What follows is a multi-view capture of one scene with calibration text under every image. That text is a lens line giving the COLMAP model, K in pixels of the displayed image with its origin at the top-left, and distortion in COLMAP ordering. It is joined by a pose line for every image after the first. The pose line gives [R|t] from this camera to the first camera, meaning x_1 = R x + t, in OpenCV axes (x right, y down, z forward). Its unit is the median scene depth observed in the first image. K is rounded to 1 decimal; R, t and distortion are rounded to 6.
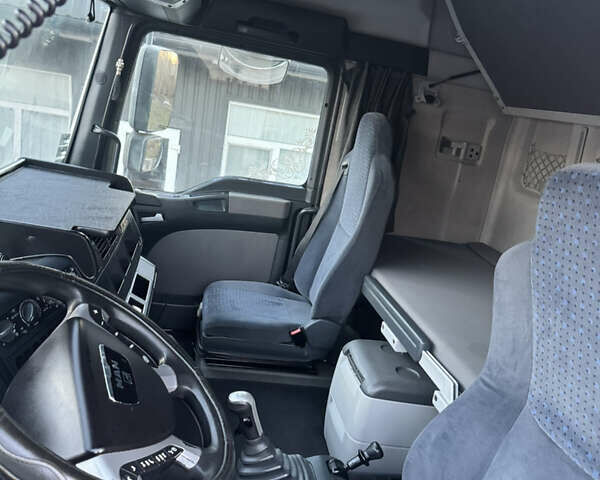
lens RADIAL K [[559.8, 0, 295.9], [0, 559.8, 242.8], [0, 0, 1]] dist [0.137908, -0.289709]
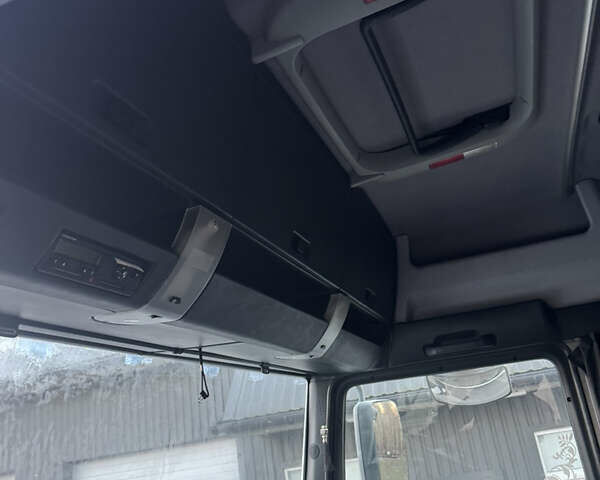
lens RADIAL K [[559.8, 0, 295.9], [0, 559.8, 242.8], [0, 0, 1]] dist [0.137908, -0.289709]
pose [[0.811603, -0.438026, -0.386568, 0.150577], [0.133353, 0.783126, -0.607396, 0.014821], [0.568787, 0.441415, 0.693999, 0.142313]]
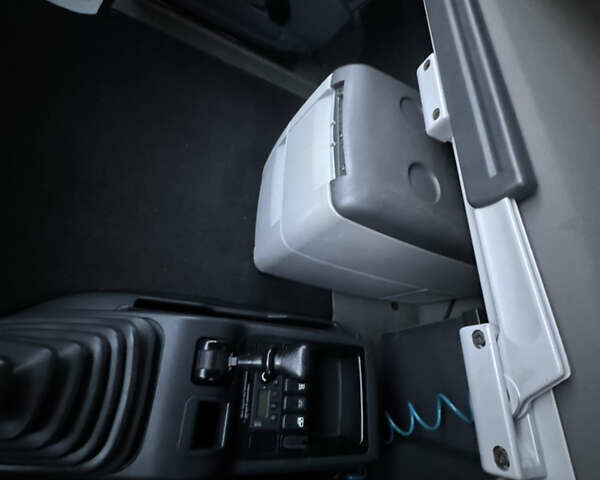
lens RADIAL K [[325.8, 0, 300.0], [0, 325.8, 240.0], [0, 0, 1]] dist [-0.021119, 0.000093]
pose [[0.932467, 0.307431, 0.189714, 0.033020], [-0.347379, 0.618906, 0.704474, 0.061688], [0.099162, -0.722801, 0.683904, 0.504360]]
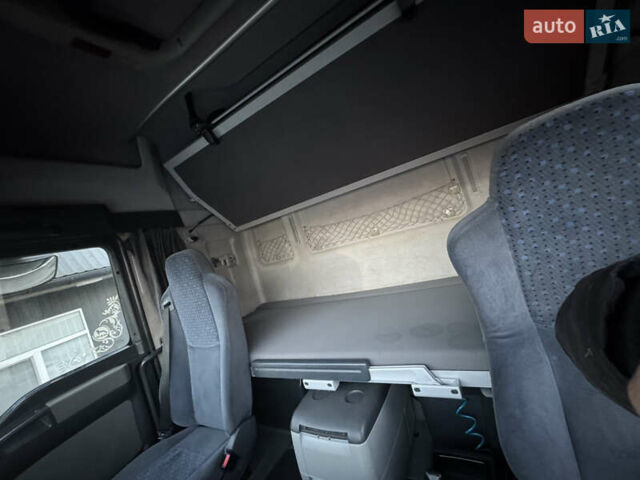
lens RADIAL K [[254.6, 0, 320.4], [0, 254.6, 238.3], [0, 0, 1]] dist [-0.001591, -0.000531]
pose [[0.543790, -0.353548, 0.761115, -0.097669], [0.557303, 0.830214, -0.012528, -0.062460], [-0.627460, 0.430985, 0.648495, 0.364106]]
